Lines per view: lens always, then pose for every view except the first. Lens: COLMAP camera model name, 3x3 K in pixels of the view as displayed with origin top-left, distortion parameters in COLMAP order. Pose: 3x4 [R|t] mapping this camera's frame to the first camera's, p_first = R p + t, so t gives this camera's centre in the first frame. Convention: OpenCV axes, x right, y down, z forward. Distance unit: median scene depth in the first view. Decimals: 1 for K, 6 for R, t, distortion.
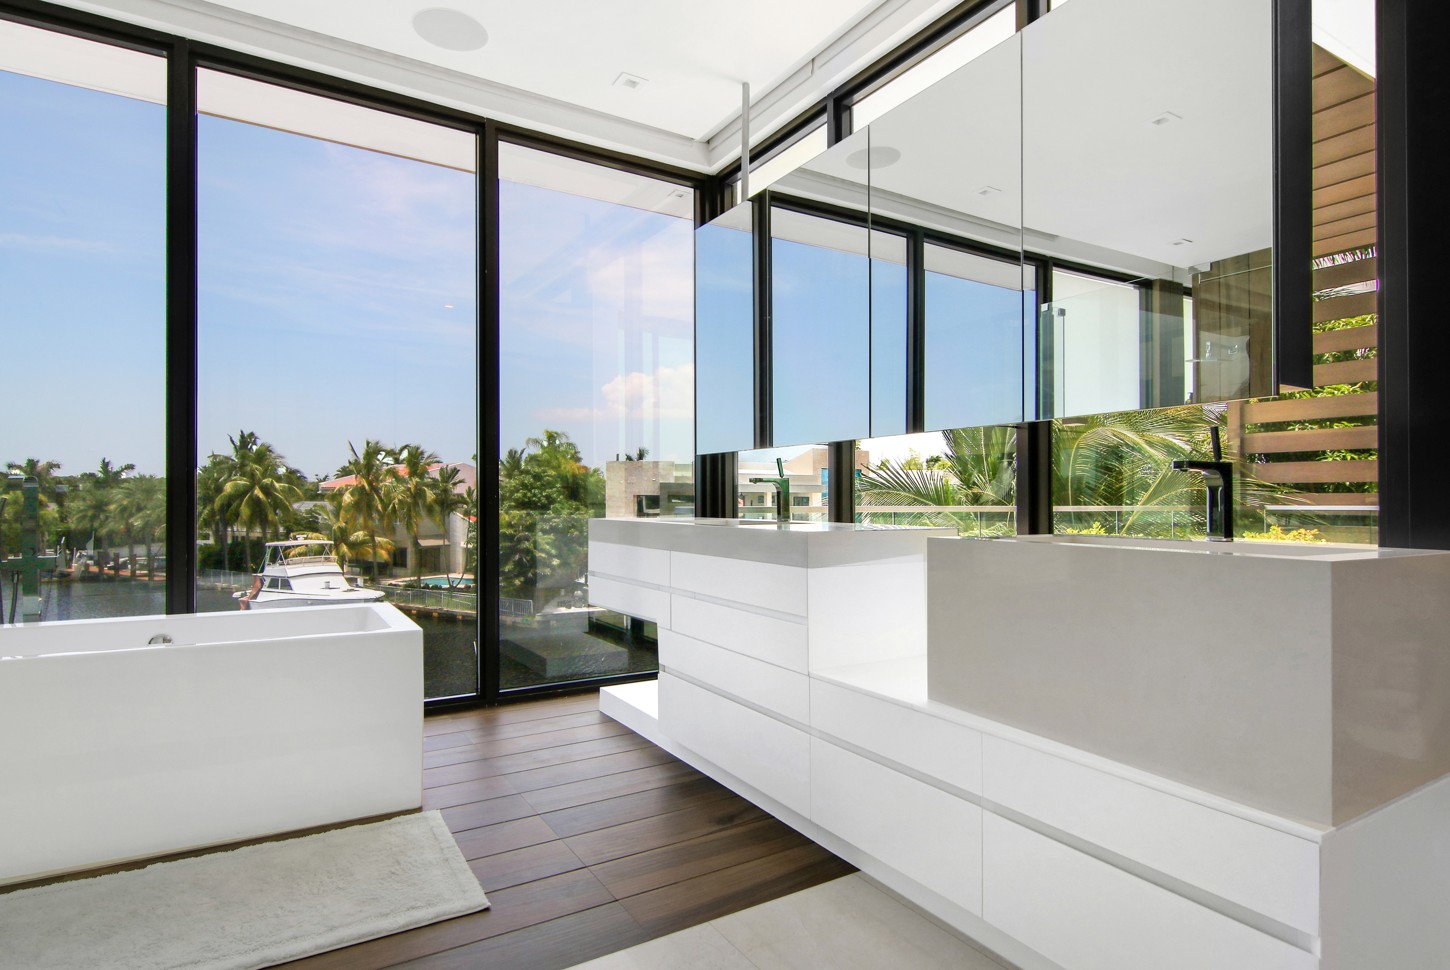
lens RADIAL K [[760.8, 0, 729.8], [0, 760.8, 492.4], [0, 0, 1]] dist [0.001059, -0.001955]
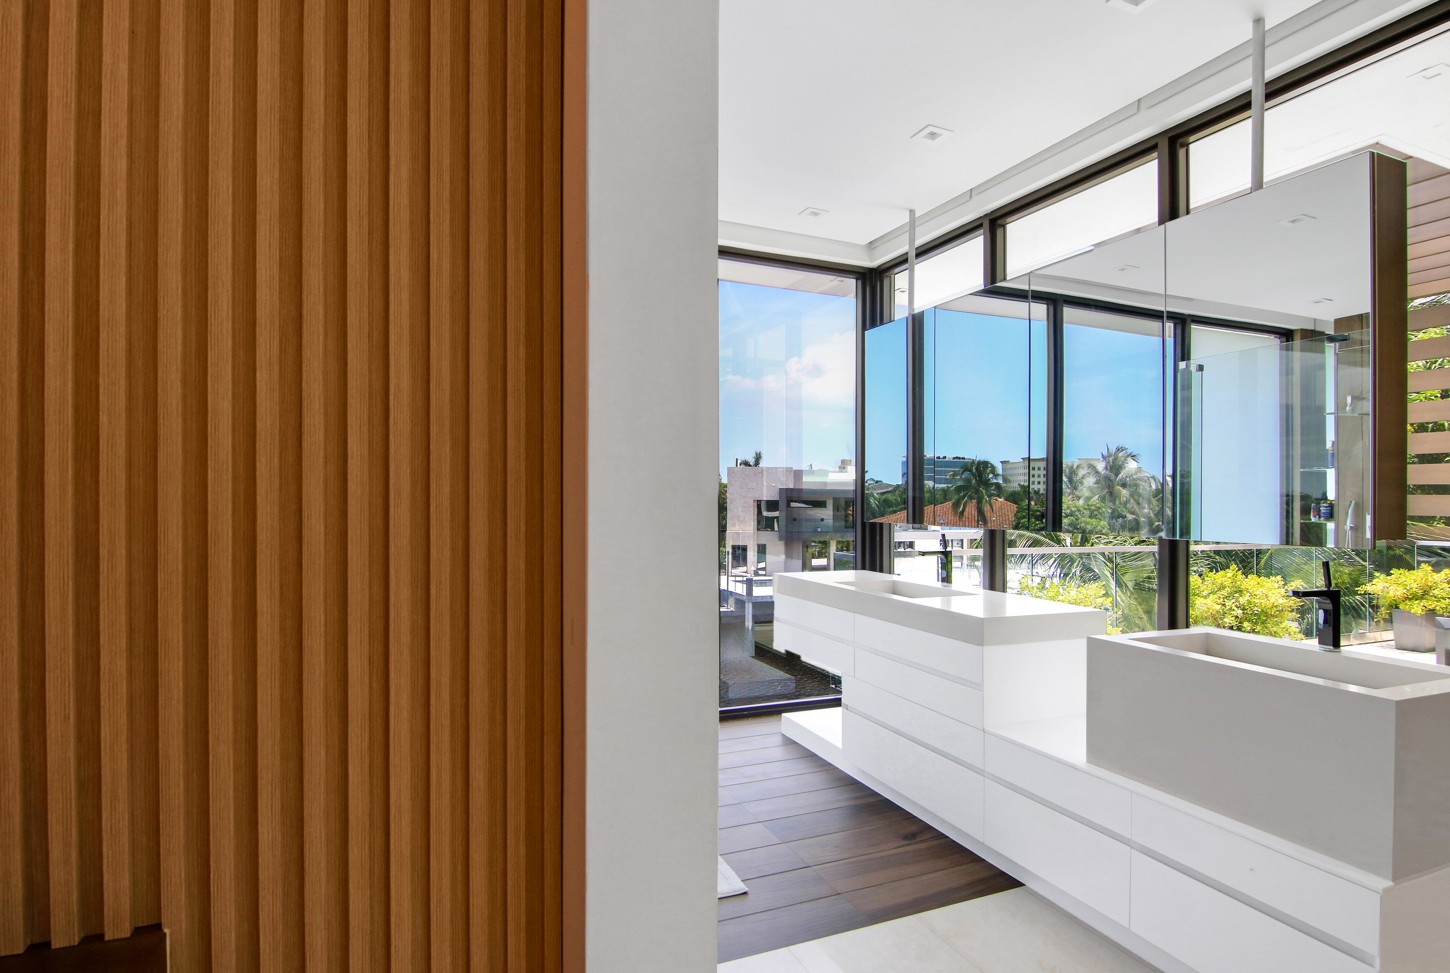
lens RADIAL K [[751.1, 0, 731.8], [0, 751.1, 494.5], [0, 0, 1]] dist [-0.019767, -0.000643]
pose [[0.988872, 0.005562, -0.148664, -0.045306], [-0.005260, 0.999983, 0.002429, -0.054491], [0.148675, -0.001620, 0.988885, -0.104987]]
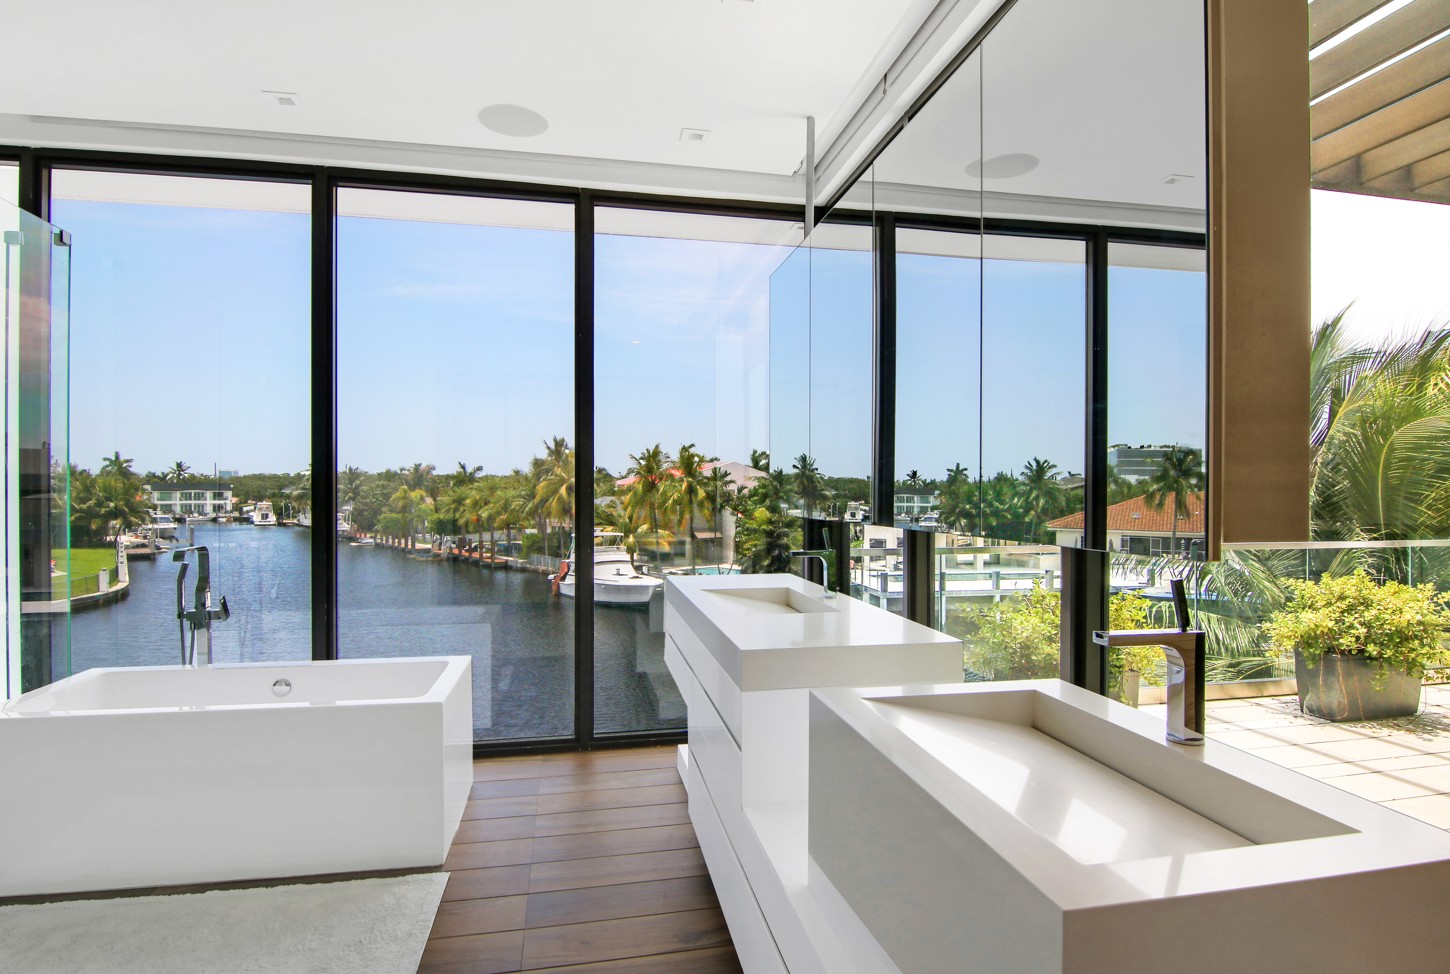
lens RADIAL K [[751.1, 0, 731.8], [0, 751.1, 495.0], [0, 0, 1]] dist [-0.019767, -0.000643]
pose [[0.938876, -0.001076, -0.344255, 0.136537], [0.005732, 0.999905, 0.012507, -0.049066], [0.344209, -0.013716, 0.938793, 0.058349]]
